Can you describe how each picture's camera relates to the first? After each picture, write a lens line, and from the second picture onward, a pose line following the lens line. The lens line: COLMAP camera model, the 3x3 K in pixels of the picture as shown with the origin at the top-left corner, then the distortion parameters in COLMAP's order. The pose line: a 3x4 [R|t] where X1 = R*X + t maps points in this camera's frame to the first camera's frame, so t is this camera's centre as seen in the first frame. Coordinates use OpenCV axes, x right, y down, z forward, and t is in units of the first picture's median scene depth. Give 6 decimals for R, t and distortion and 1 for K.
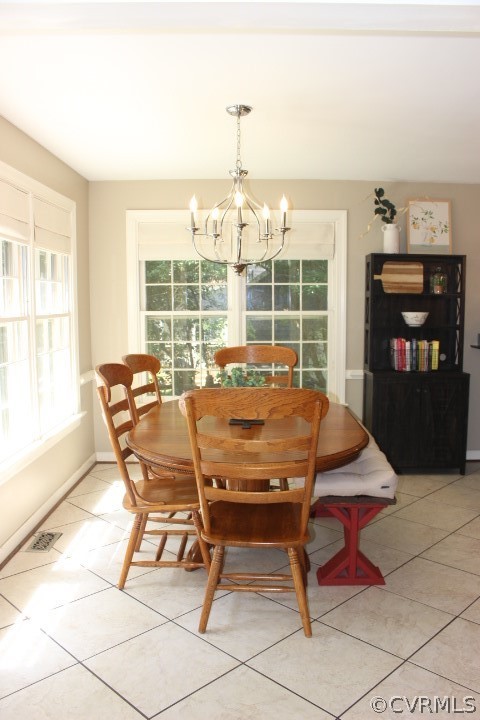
lens RADIAL K [[579.1, 0, 240.0], [0, 579.1, 360.0], [0, 0, 1]] dist [-0.098171, 0.007367]
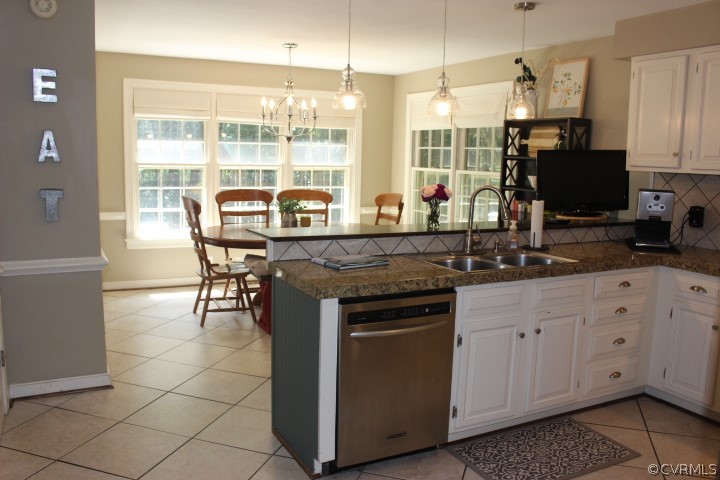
lens RADIAL K [[613.7, 0, 360.0], [0, 613.7, 240.0], [0, 0, 1]] dist [-0.001075, 0.001878]
pose [[0.477094, 0.134392, -0.868516, 1.112385], [-0.118429, 0.989056, 0.087989, -0.028533], [0.870836, 0.060879, 0.487789, 0.195060]]
